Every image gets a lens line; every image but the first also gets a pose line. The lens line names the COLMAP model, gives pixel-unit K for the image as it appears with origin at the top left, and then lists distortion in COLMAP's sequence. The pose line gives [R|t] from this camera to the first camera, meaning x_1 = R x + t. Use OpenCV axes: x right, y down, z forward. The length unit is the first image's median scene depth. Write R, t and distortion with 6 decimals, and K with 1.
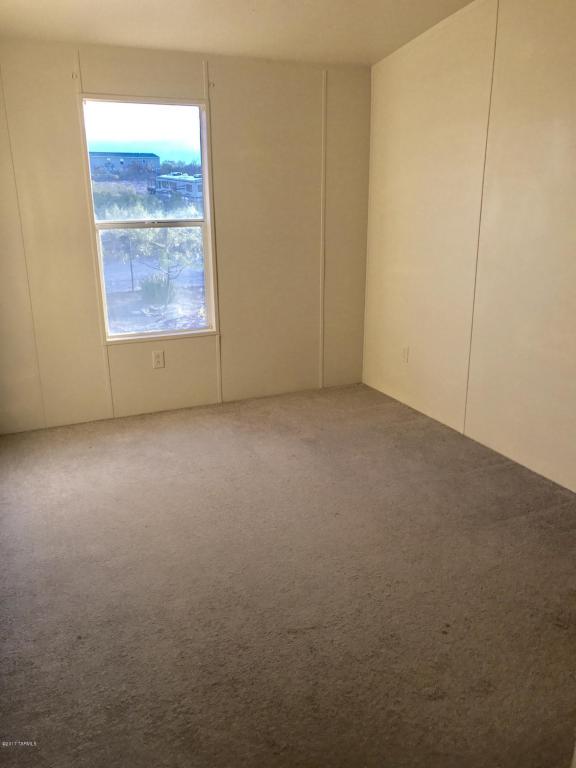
lens RADIAL K [[631.3, 0, 288.0], [0, 631.3, 384.0], [0, 0, 1]] dist [-0.002889, 0.000645]
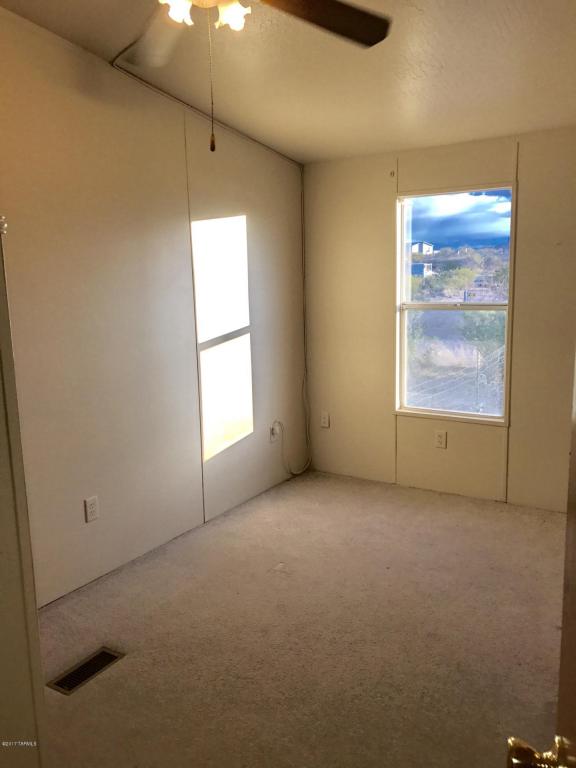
lens RADIAL K [[631.3, 0, 288.0], [0, 631.3, 384.0], [0, 0, 1]] dist [-0.002889, 0.000645]
pose [[0.523758, 0.139669, -0.840339, 0.482548], [-0.219327, 0.975321, 0.025404, -0.093856], [0.823148, 0.171003, 0.541466, 0.237479]]
